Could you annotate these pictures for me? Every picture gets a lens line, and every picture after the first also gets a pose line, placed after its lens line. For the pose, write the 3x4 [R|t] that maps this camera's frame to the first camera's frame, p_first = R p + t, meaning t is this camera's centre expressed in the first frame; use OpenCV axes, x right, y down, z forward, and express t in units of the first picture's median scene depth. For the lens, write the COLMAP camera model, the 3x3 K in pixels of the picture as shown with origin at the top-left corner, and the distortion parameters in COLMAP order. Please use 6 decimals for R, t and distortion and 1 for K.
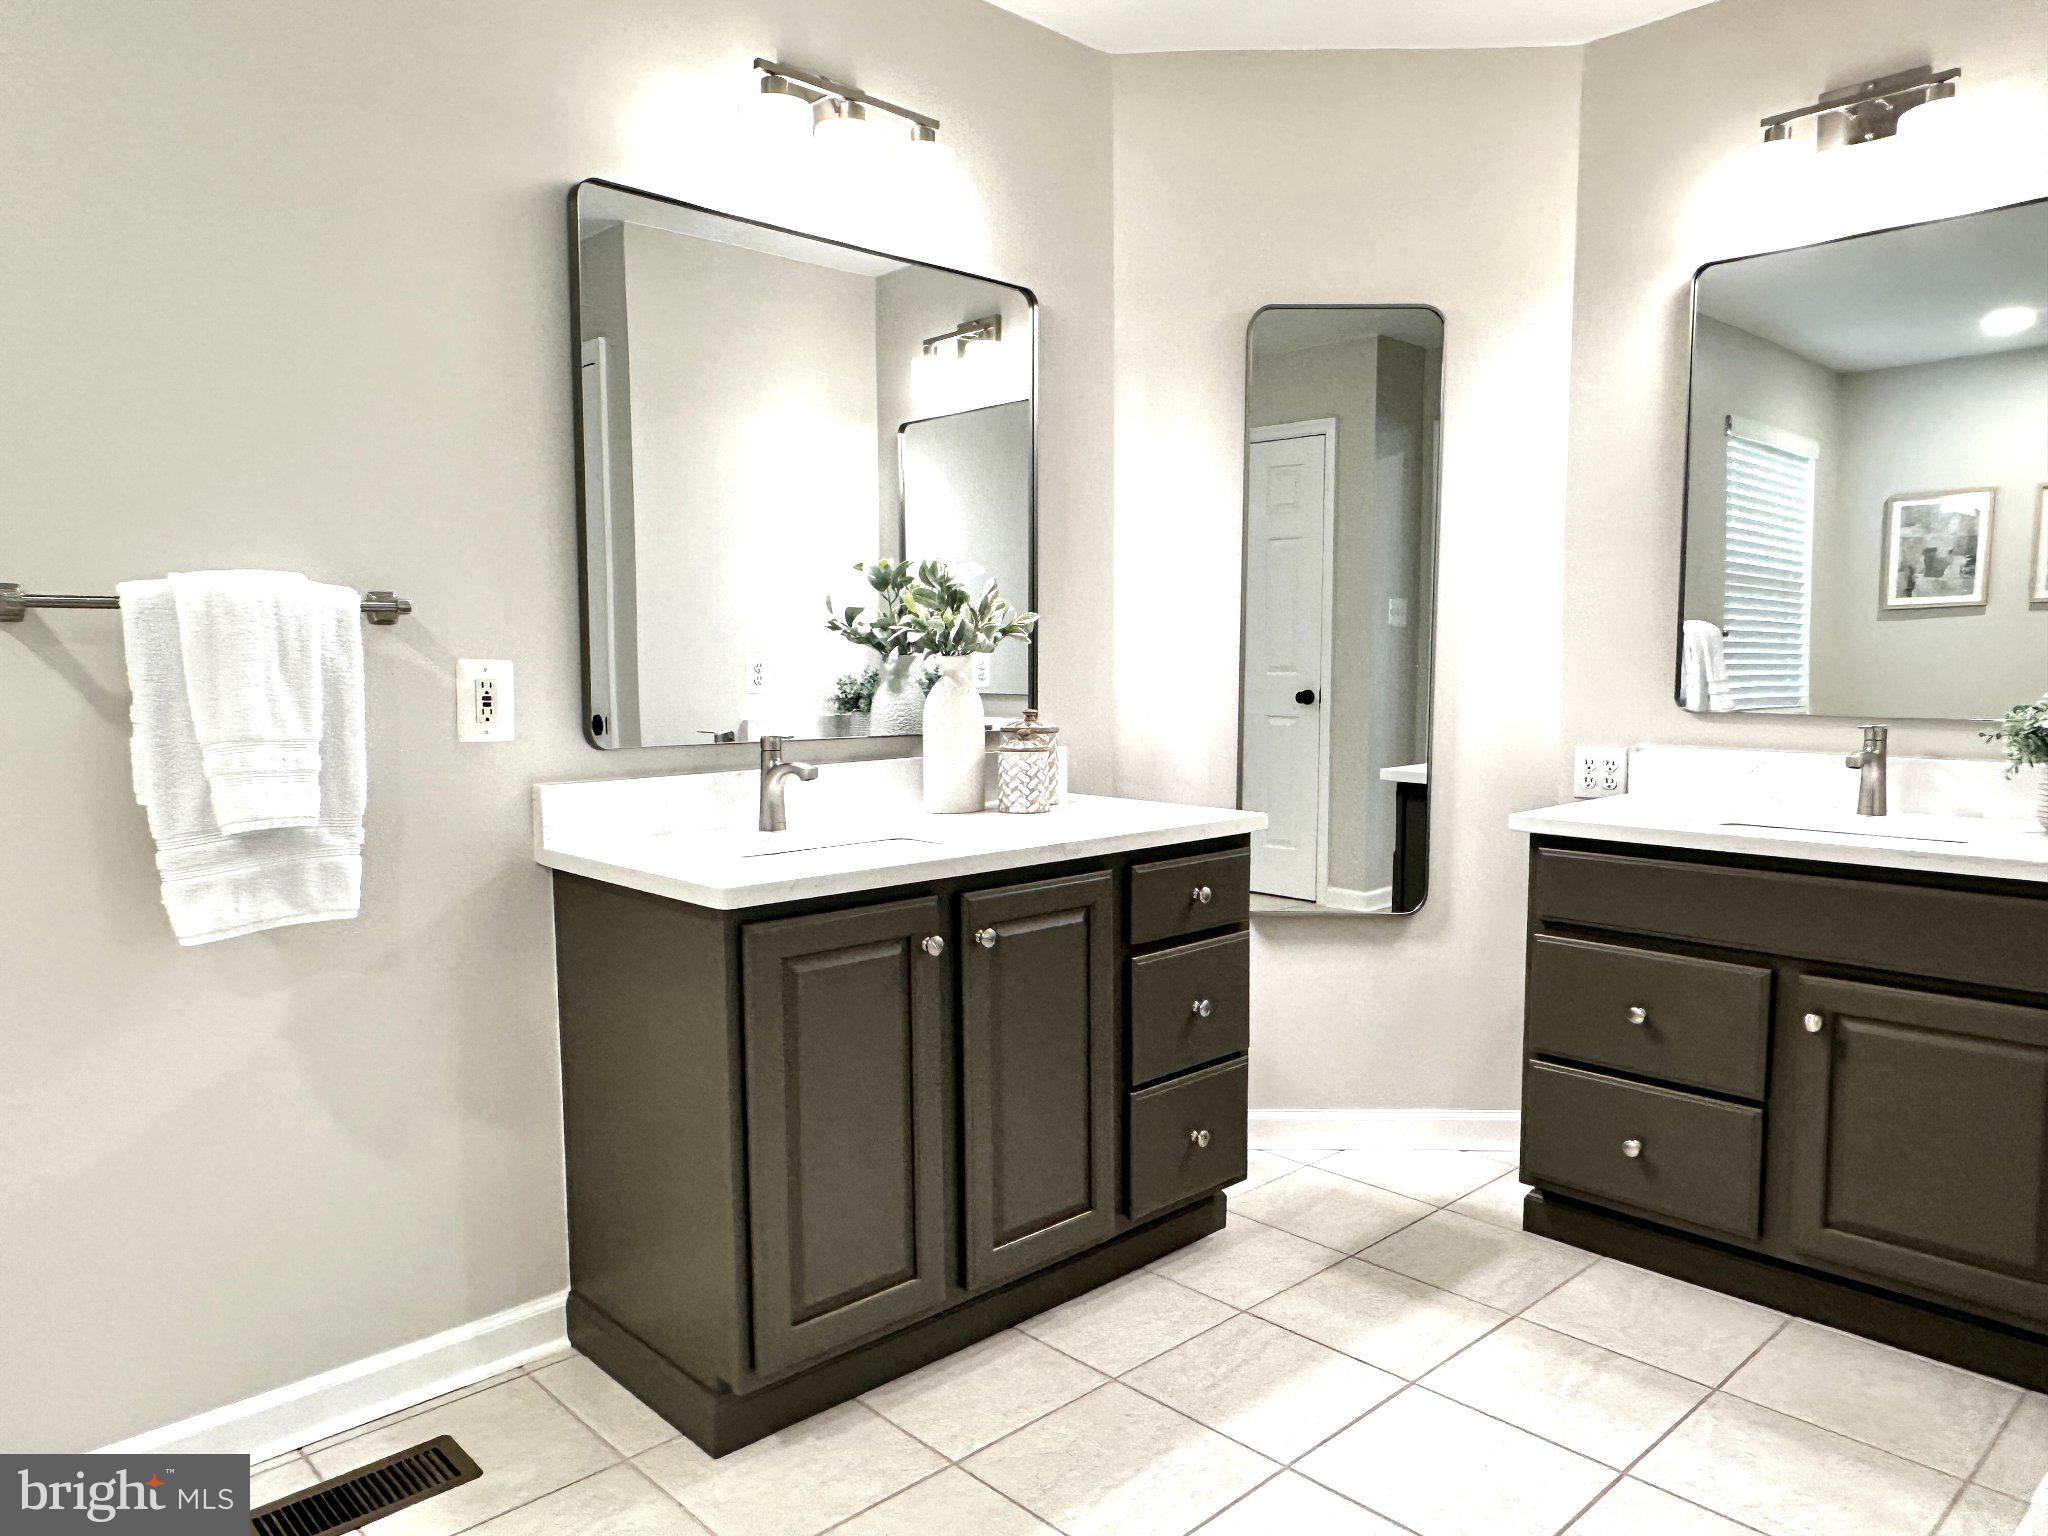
lens RADIAL K [[1380.0, 0, 1024.0], [0, 1380.0, 768.0], [0, 0, 1]] dist [-0.002272, -0.001696]
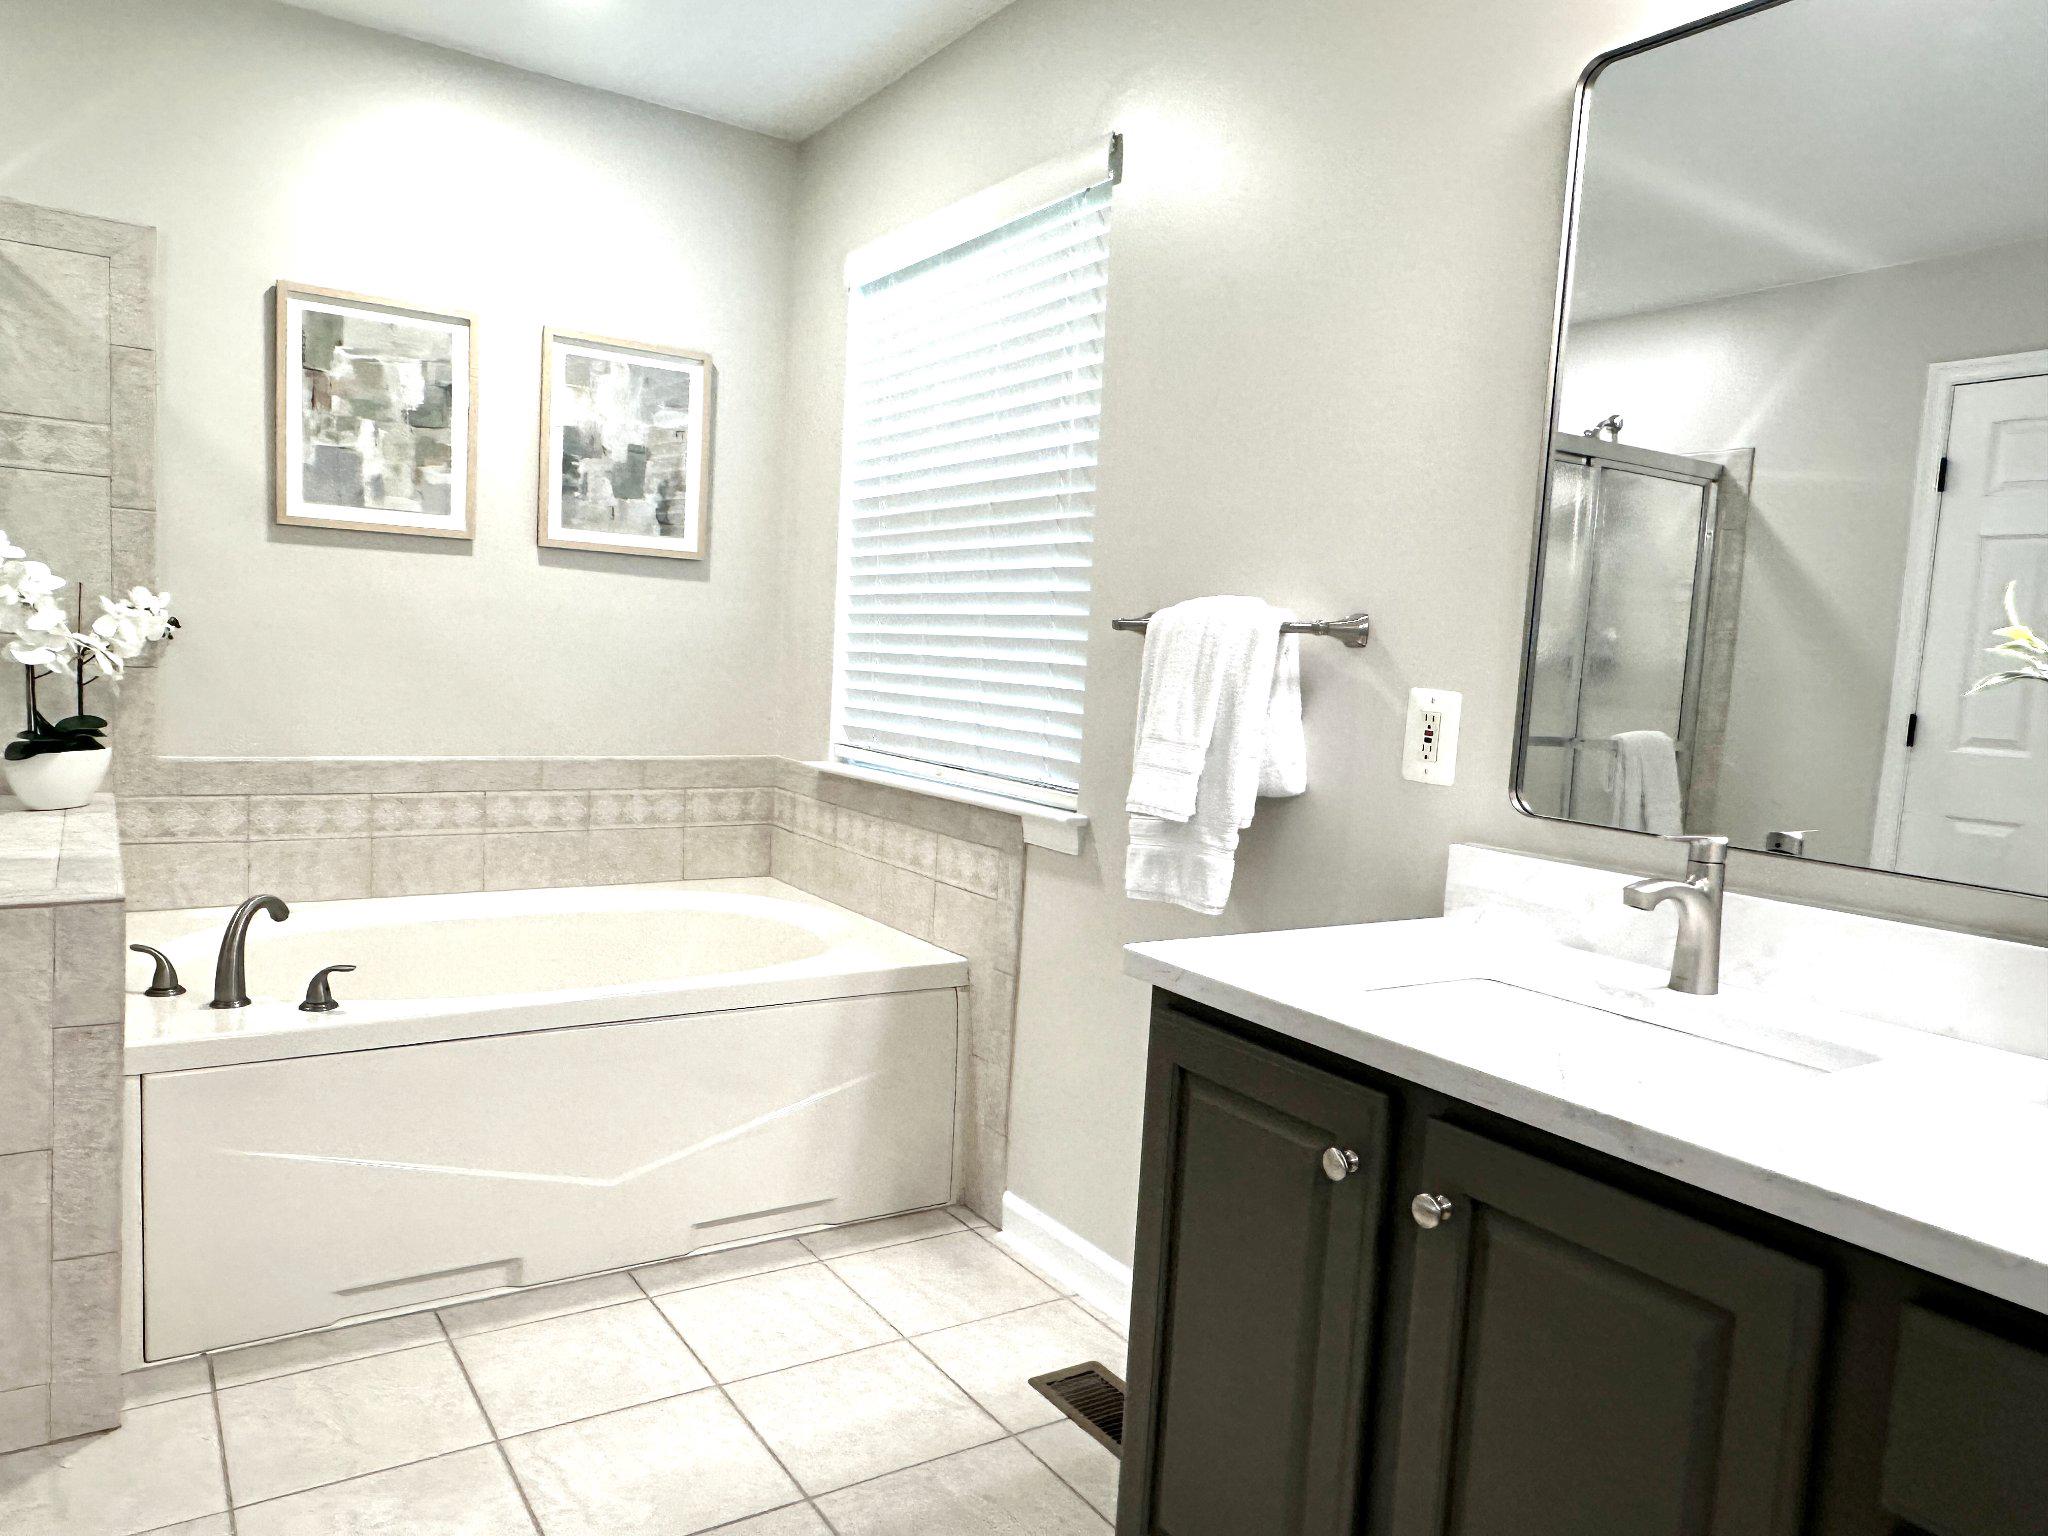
lens RADIAL K [[1380.0, 0, 1024.0], [0, 1380.0, 768.0], [0, 0, 1]] dist [-0.002272, -0.001696]
pose [[-0.176115, 0.077842, -0.981287, 0.521153], [-0.132128, 0.985978, 0.101928, -0.084231], [0.975462, 0.147606, -0.163361, 0.896041]]
